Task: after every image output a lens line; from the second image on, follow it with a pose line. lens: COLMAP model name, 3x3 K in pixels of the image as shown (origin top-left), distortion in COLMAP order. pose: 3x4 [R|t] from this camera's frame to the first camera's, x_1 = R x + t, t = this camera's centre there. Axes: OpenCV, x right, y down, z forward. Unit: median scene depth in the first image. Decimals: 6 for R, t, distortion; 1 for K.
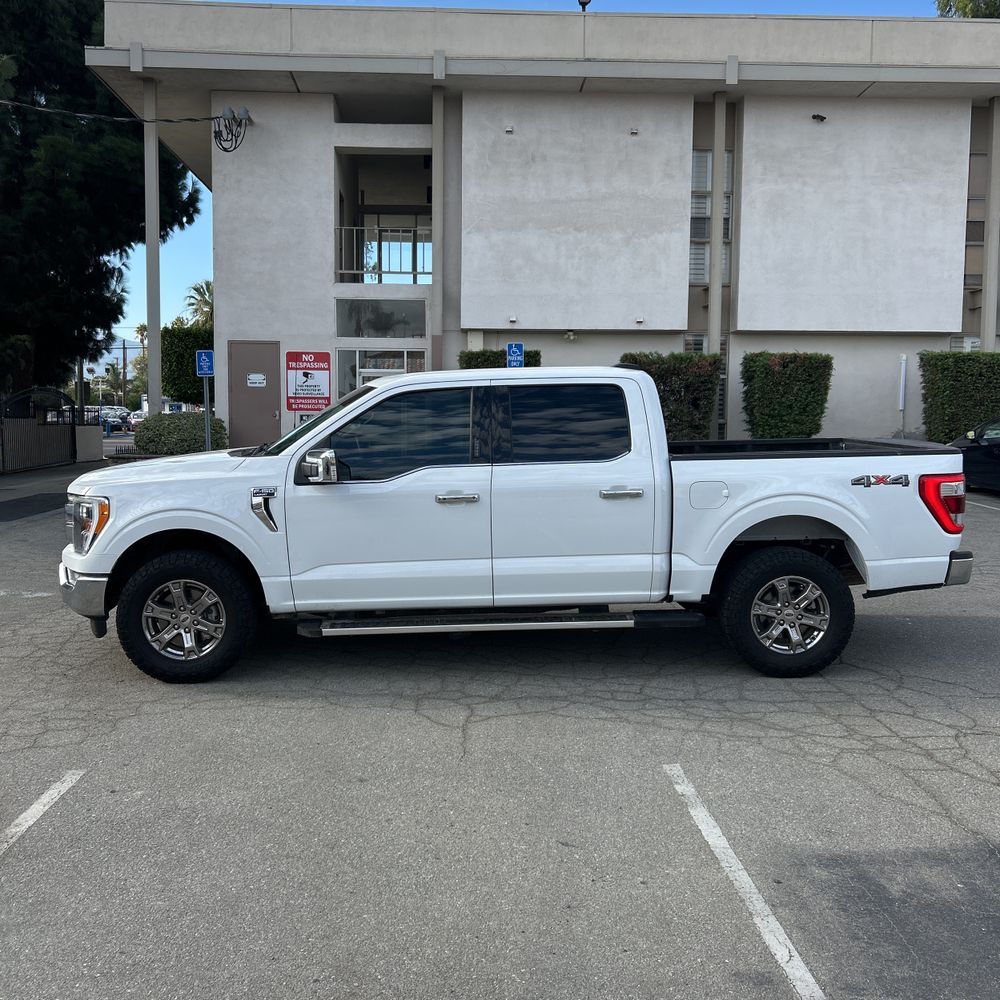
lens RADIAL K [[984.0, 0, 500.0], [0, 984.0, 500.0], [0, 0, 1]] dist [0.116963, -0.257577]
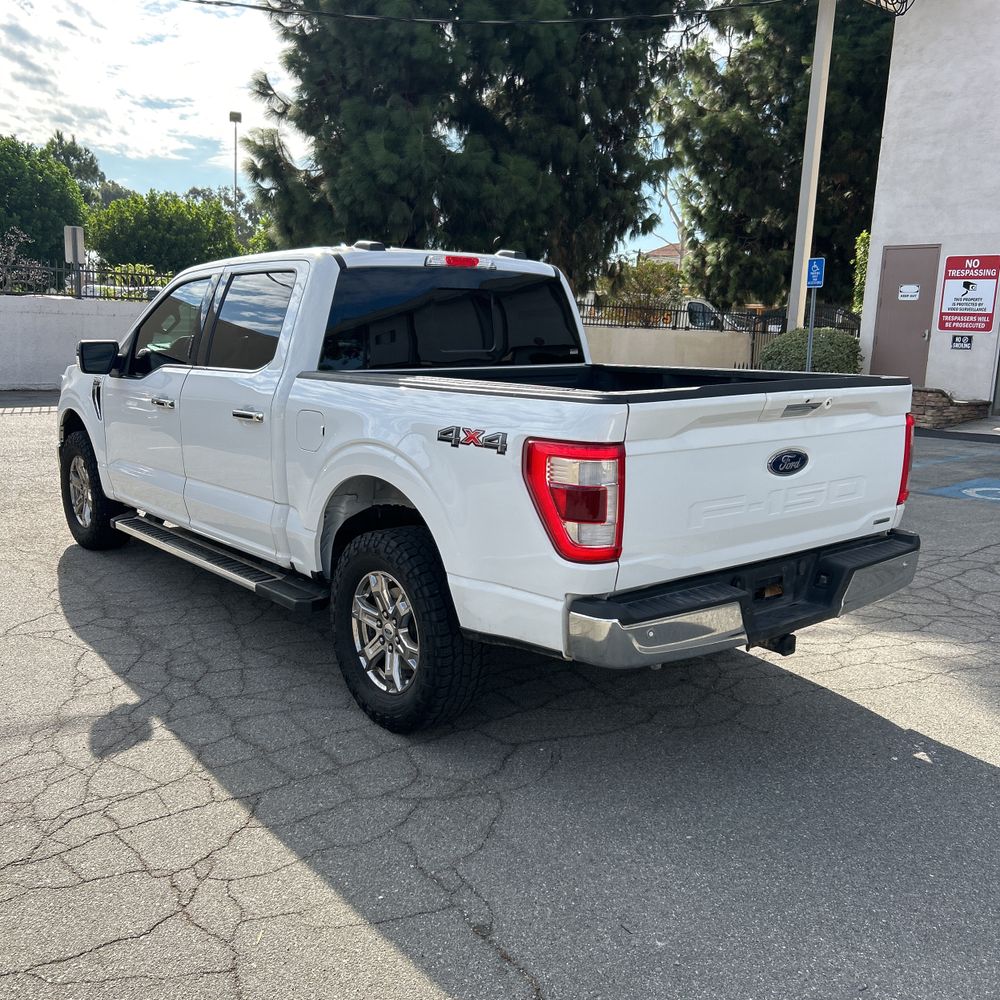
lens RADIAL K [[1006.7, 0, 500.0], [0, 1006.7, 500.0], [0, 0, 1]] dist [0.050983, -0.040716]
pose [[0.595161, 0.159719, -0.787574, 0.258509], [-0.102857, 0.987129, 0.122460, -0.017139], [0.796997, 0.008124, 0.603929, 0.206678]]
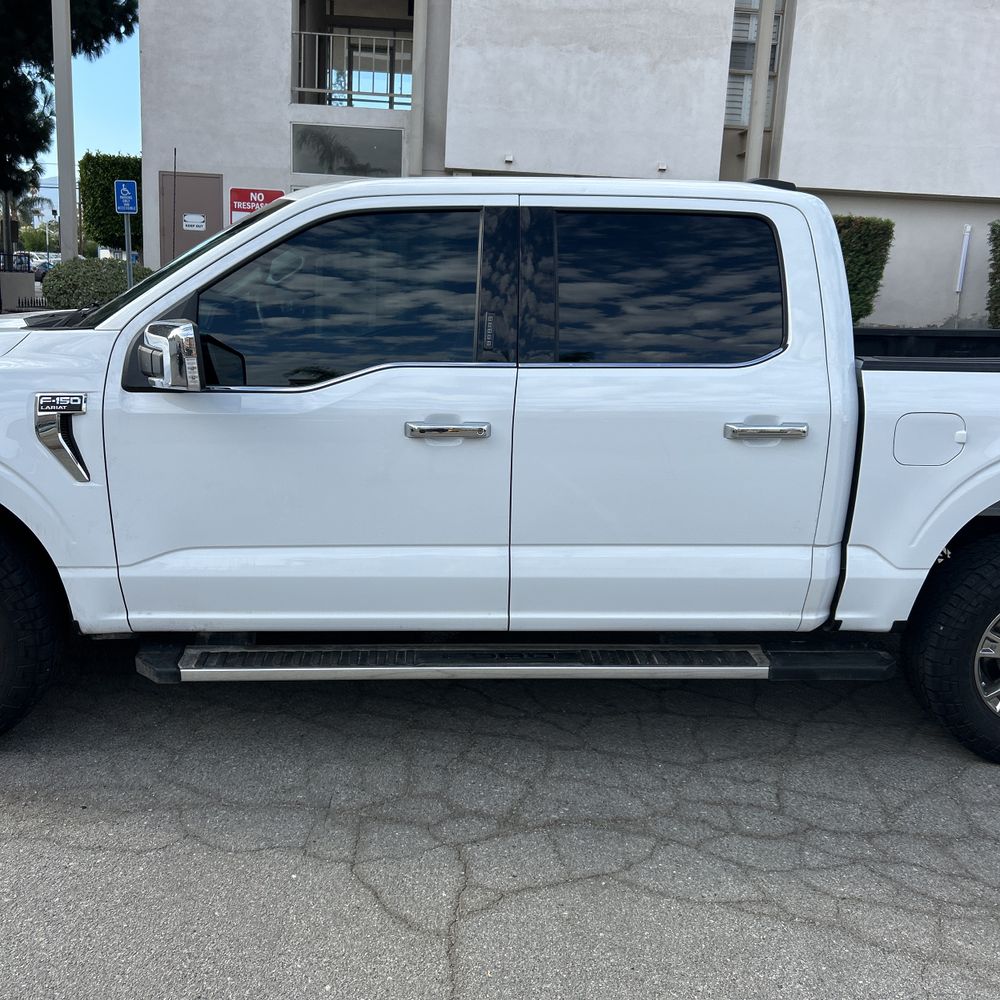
lens RADIAL K [[998.7, 0, 496.3], [0, 998.7, 494.9], [0, 0, 1]] dist [0.018996, -0.006709]
pose [[0.999009, 0.035978, 0.026211, -0.009094], [-0.038964, 0.991506, 0.124087, -0.009859], [-0.021524, -0.124986, 0.991925, 0.144705]]
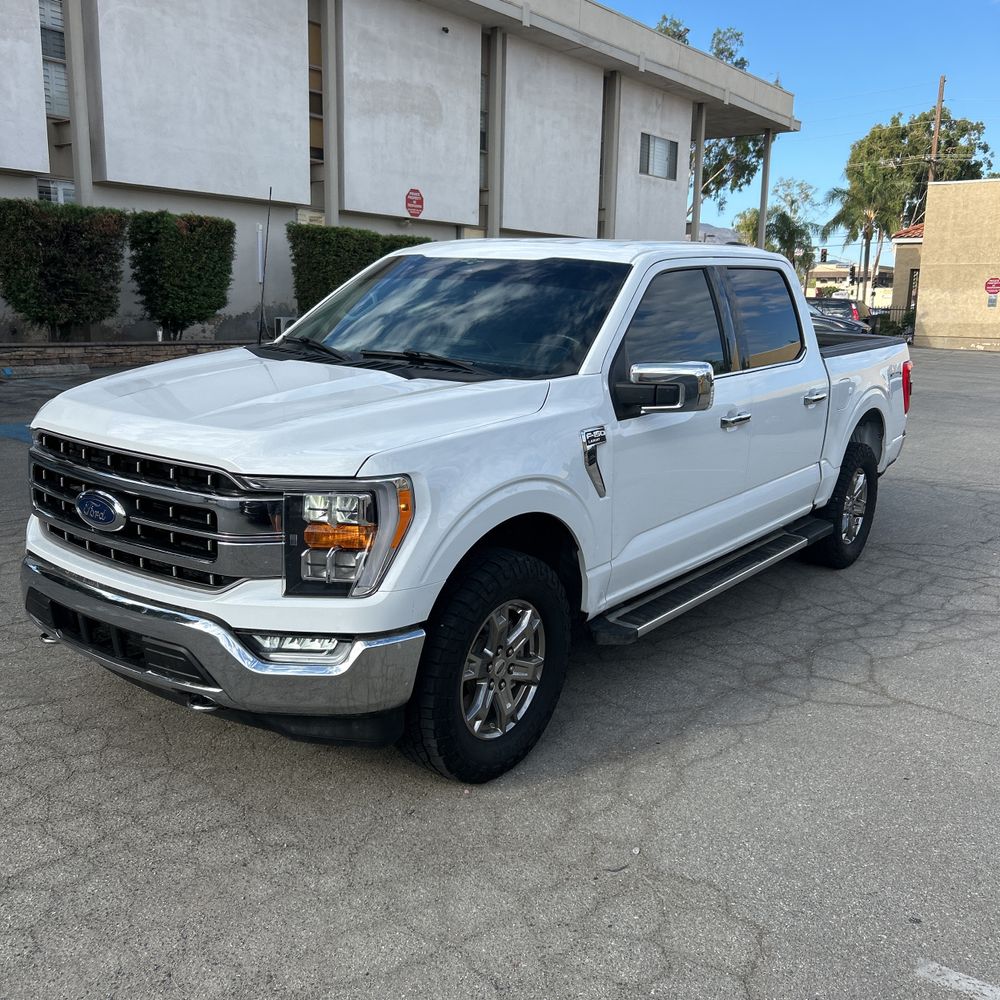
lens RADIAL K [[986.8, 0, 497.6], [0, 986.8, 515.6], [0, 0, 1]] dist [0.013812, -0.006129]
pose [[0.647549, -0.154259, 0.746247, -0.219512], [0.041897, 0.985022, 0.167260, -0.018896], [-0.760871, -0.077043, 0.644313, 0.193046]]
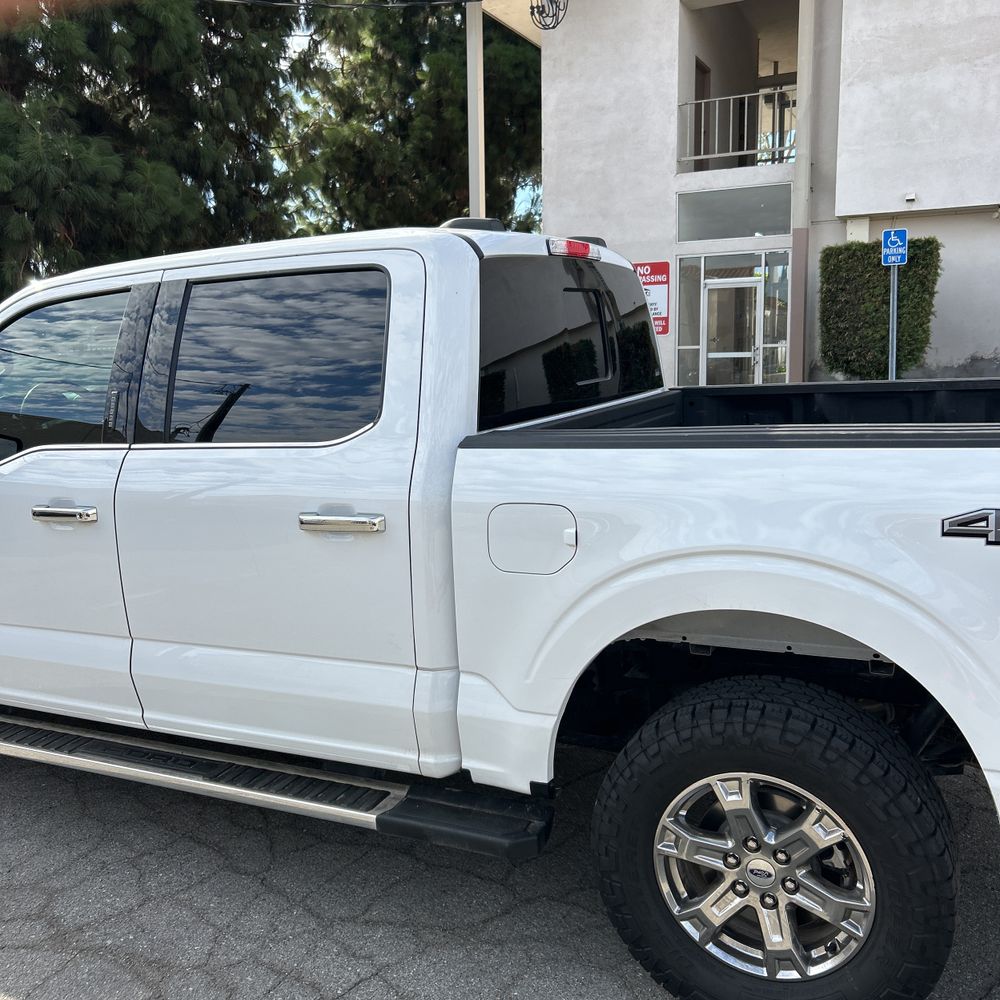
lens RADIAL K [[1002.8, 0, 498.1], [0, 1002.8, 498.1], [0, 0, 1]] dist [0.023974, -0.013224]
pose [[0.873500, 0.049237, -0.484328, 0.118143], [-0.014141, 0.997019, 0.075854, -0.015374], [0.486619, -0.059409, 0.871592, 0.198087]]
